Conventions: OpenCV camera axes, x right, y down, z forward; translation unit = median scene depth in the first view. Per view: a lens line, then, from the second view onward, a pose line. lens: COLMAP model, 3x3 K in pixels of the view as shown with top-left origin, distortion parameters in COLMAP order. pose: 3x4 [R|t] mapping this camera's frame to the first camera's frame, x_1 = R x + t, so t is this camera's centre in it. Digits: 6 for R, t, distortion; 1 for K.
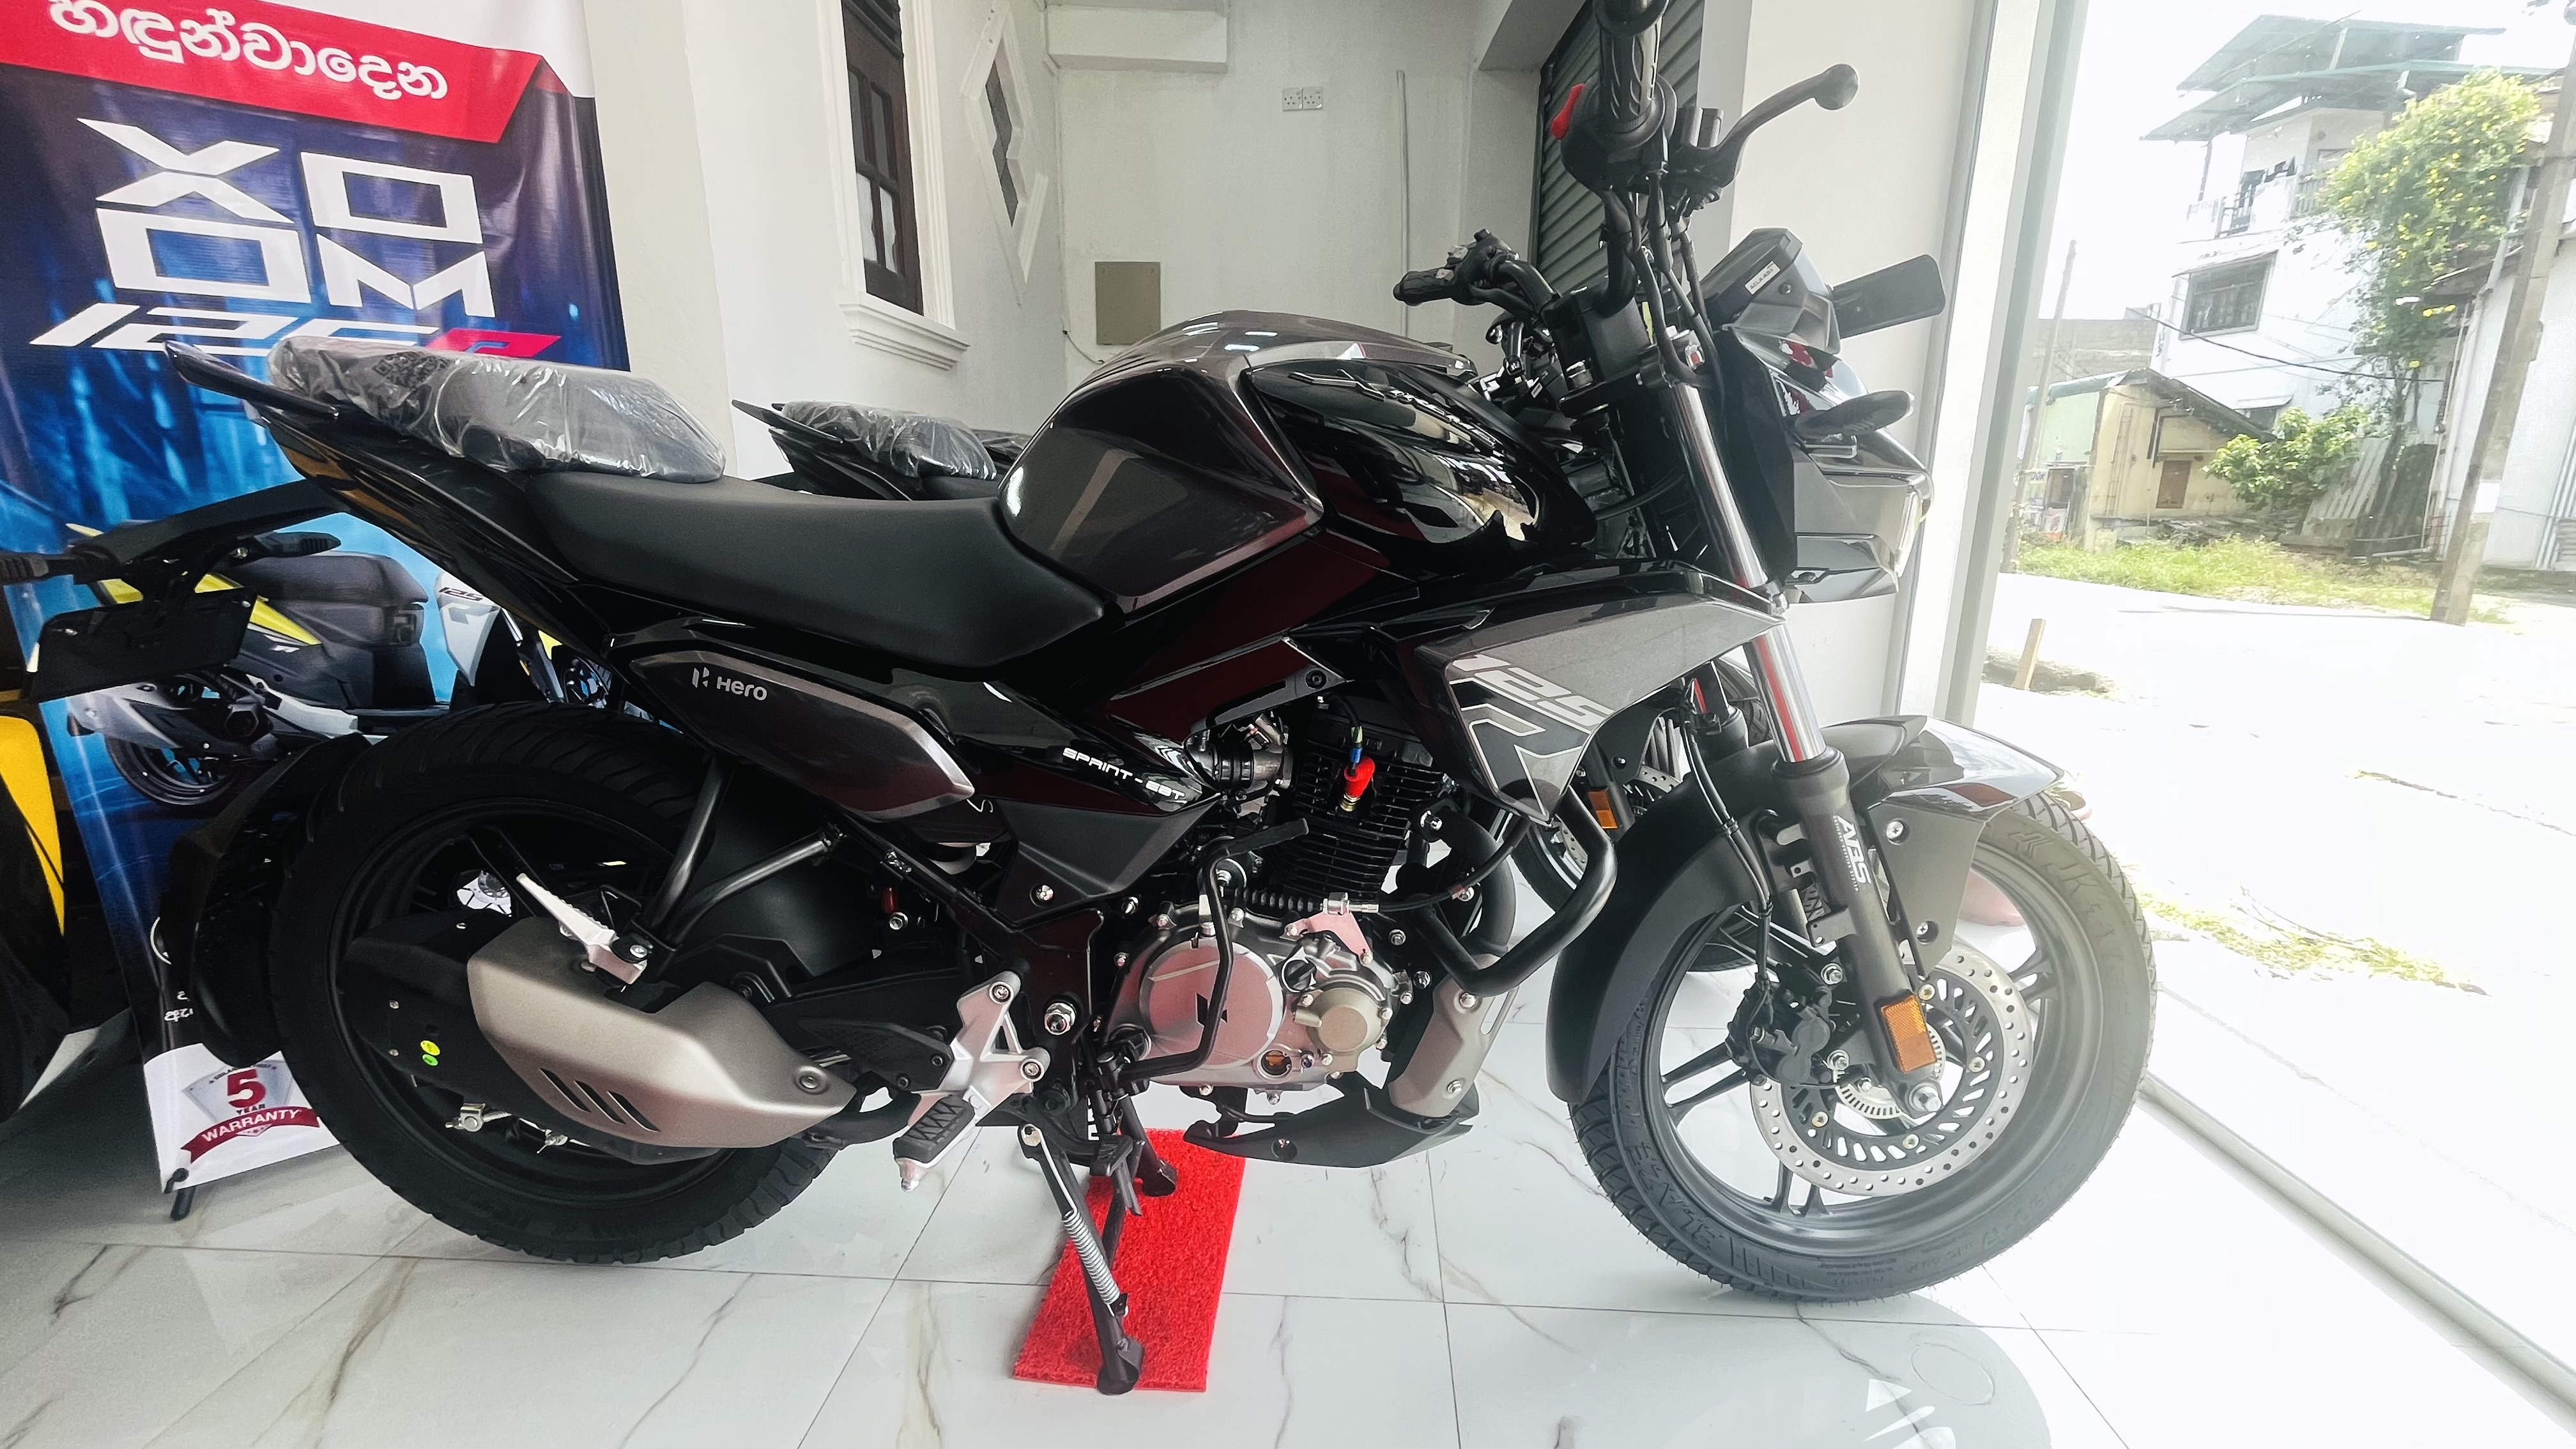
lens RADIAL K [[1024.6, 0, 1288.0], [0, 1024.6, 724.5], [0, 0, 1]] dist [0.001329, 0.000072]
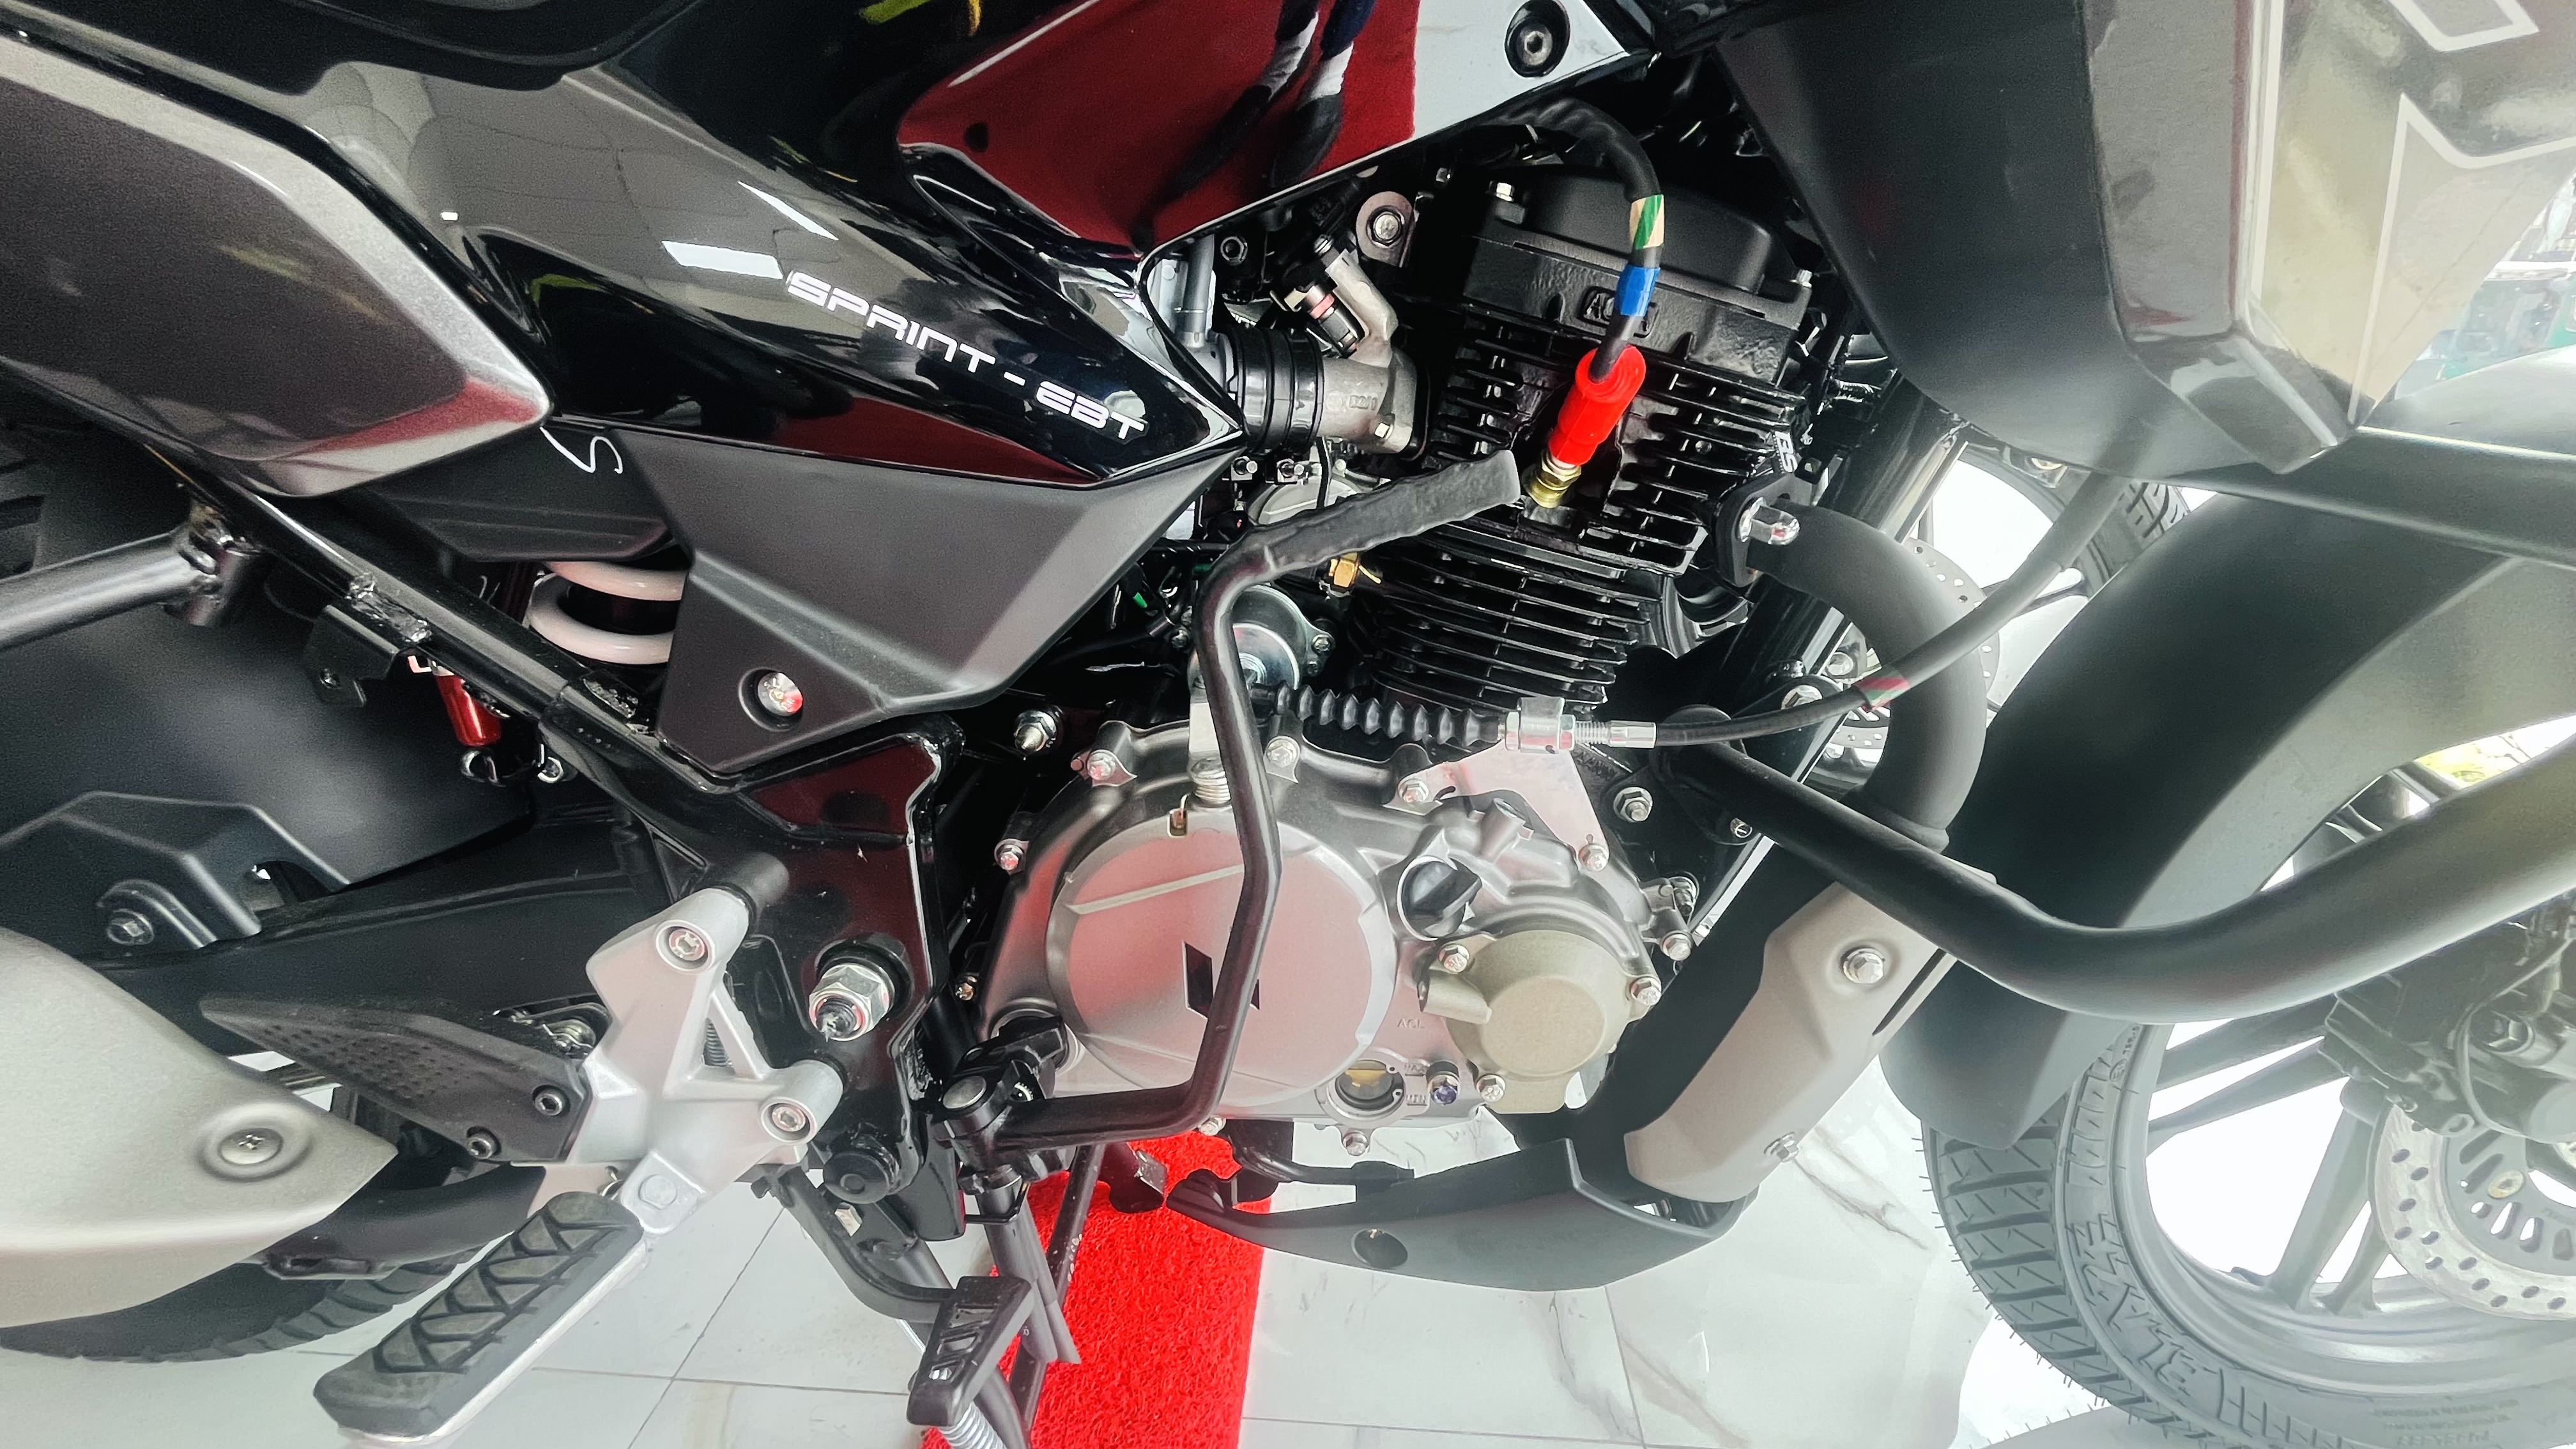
lens RADIAL K [[1024.6, 0, 1288.0], [0, 1024.6, 724.5], [0, 0, 1]] dist [0.001329, 0.000072]
pose [[0.999965, 0.004624, -0.007038, -0.044923], [-0.003523, 0.988806, 0.149168, 0.113816], [0.007649, -0.149137, 0.988787, 0.597805]]
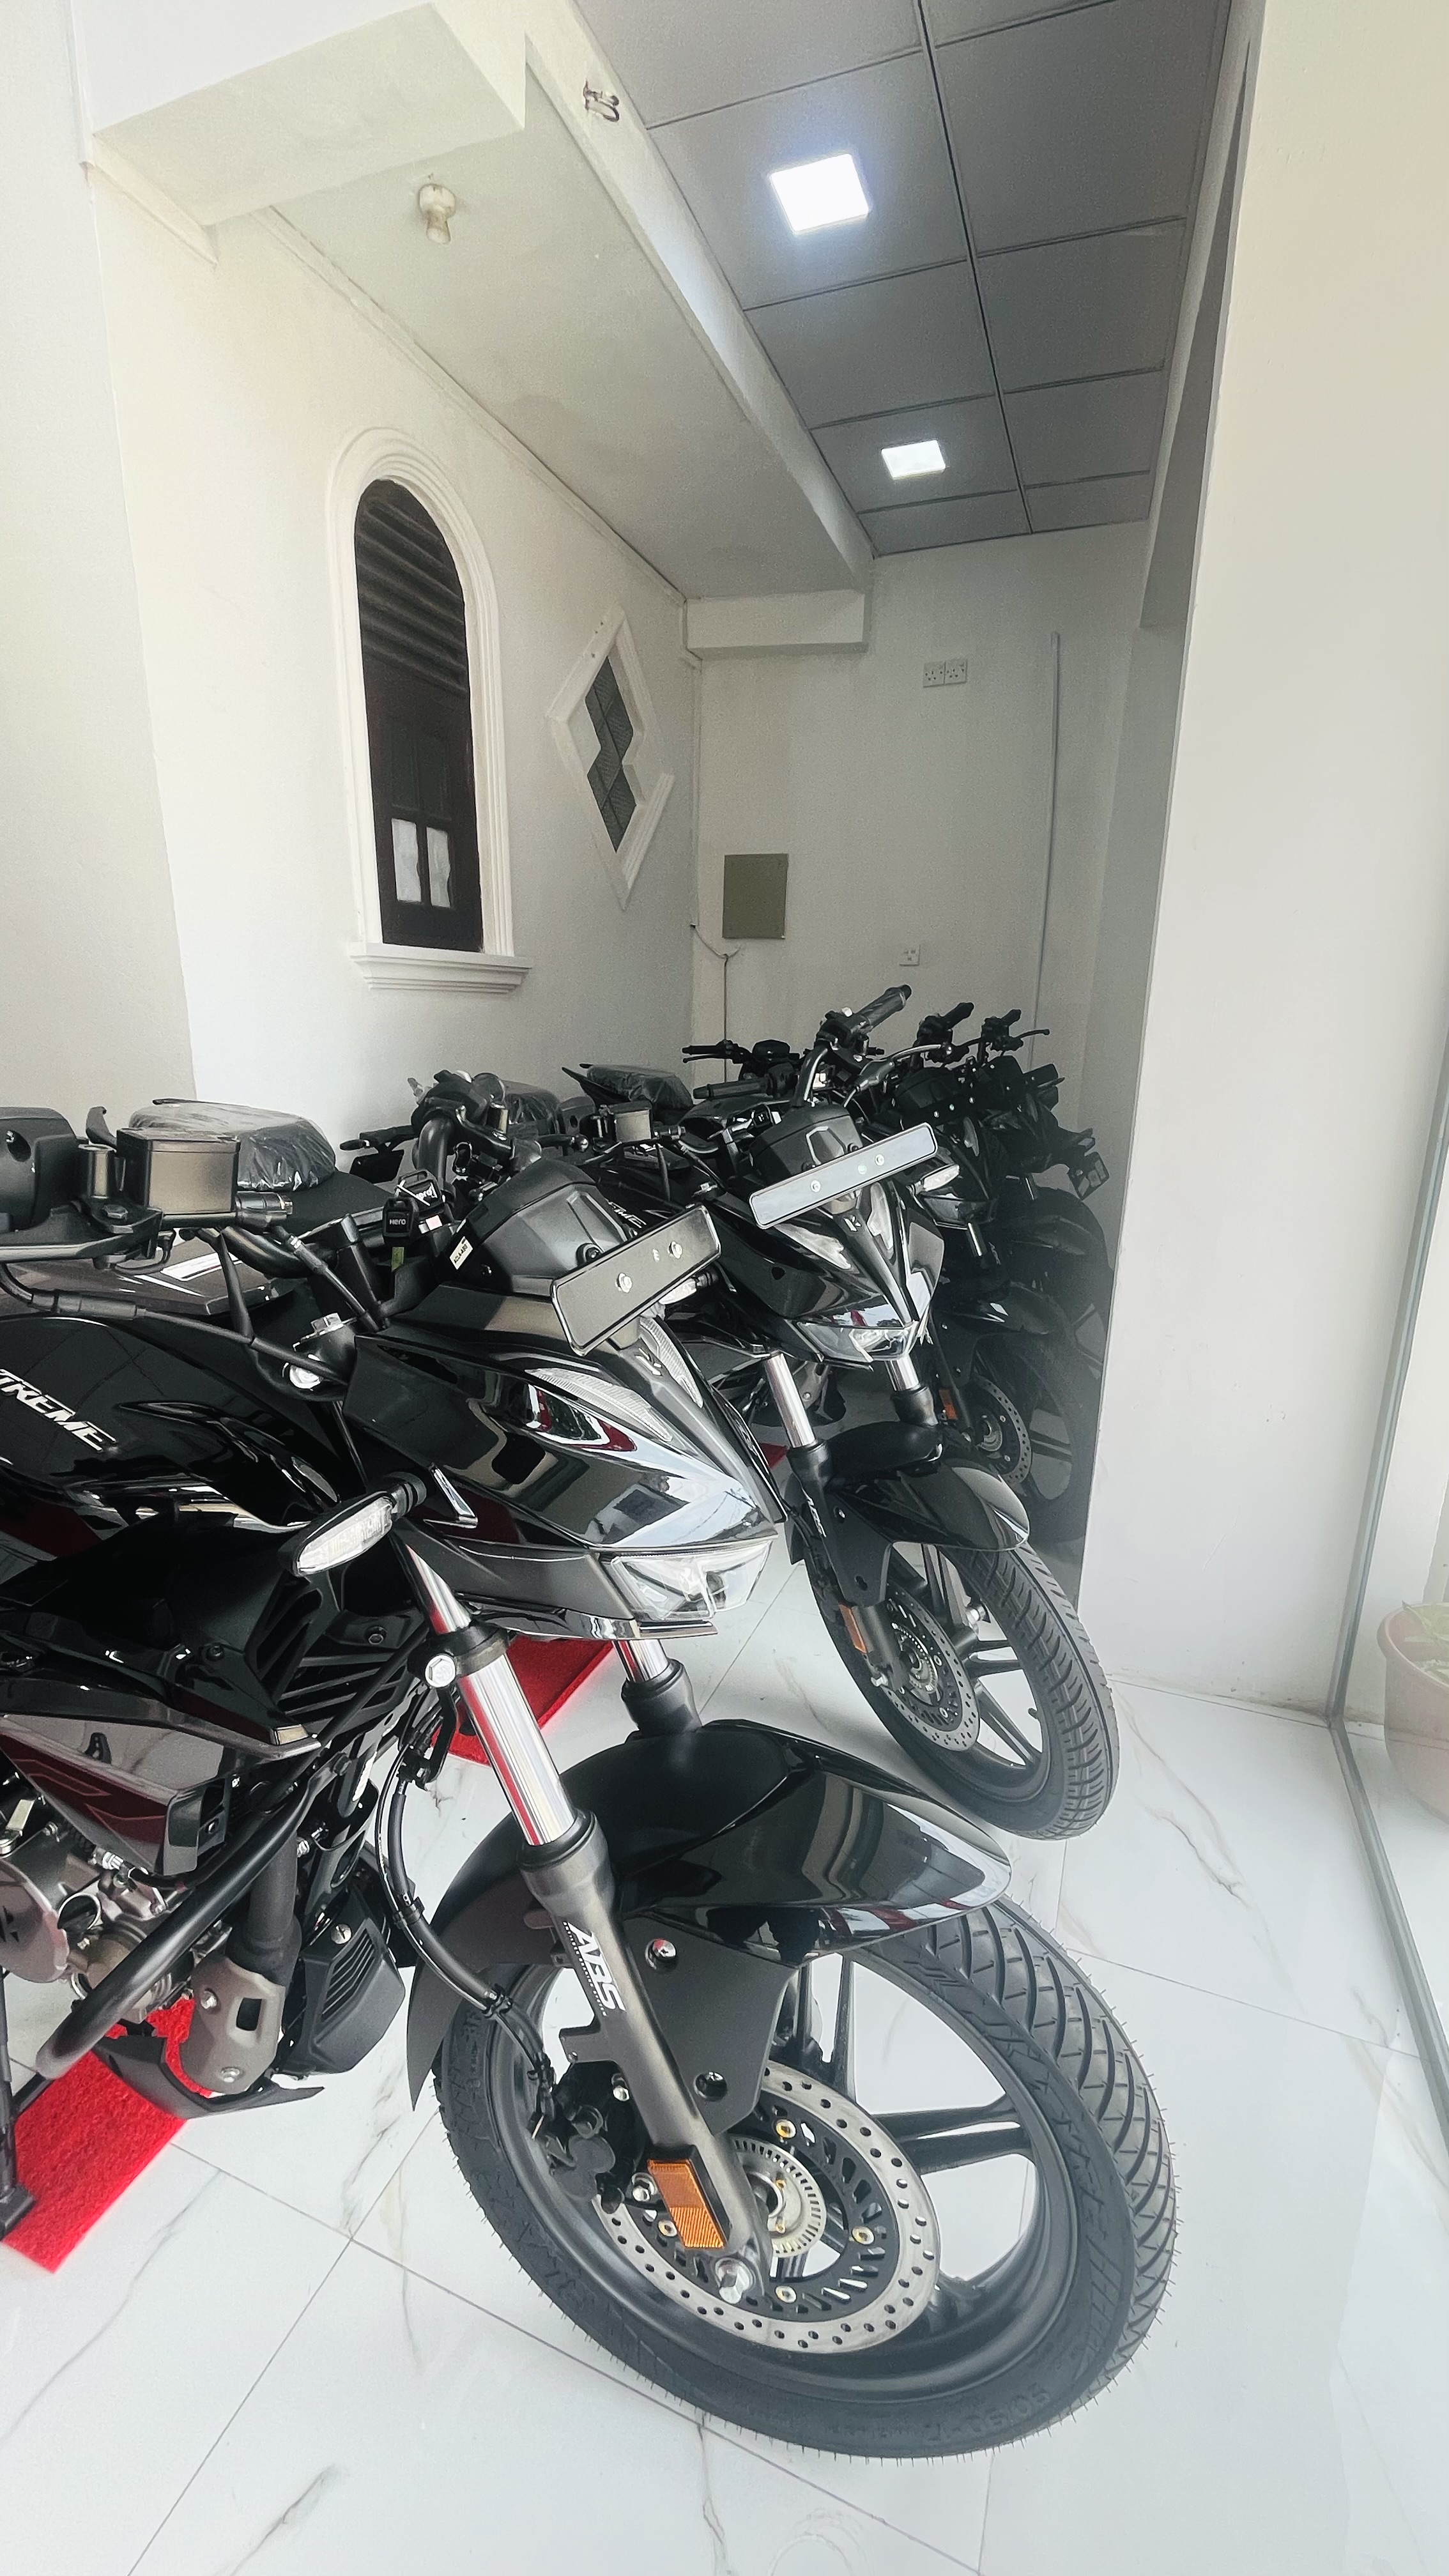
lens RADIAL K [[1044.6, 0, 709.8], [0, 1044.6, 1284.8], [0, 0, 1]] dist [-0.002527, -0.000111]
pose [[0.944905, 0.097030, -0.312633, 0.784171], [-0.091028, 0.995275, 0.033775, -0.400727], [0.314433, -0.003456, 0.949273, 0.258745]]
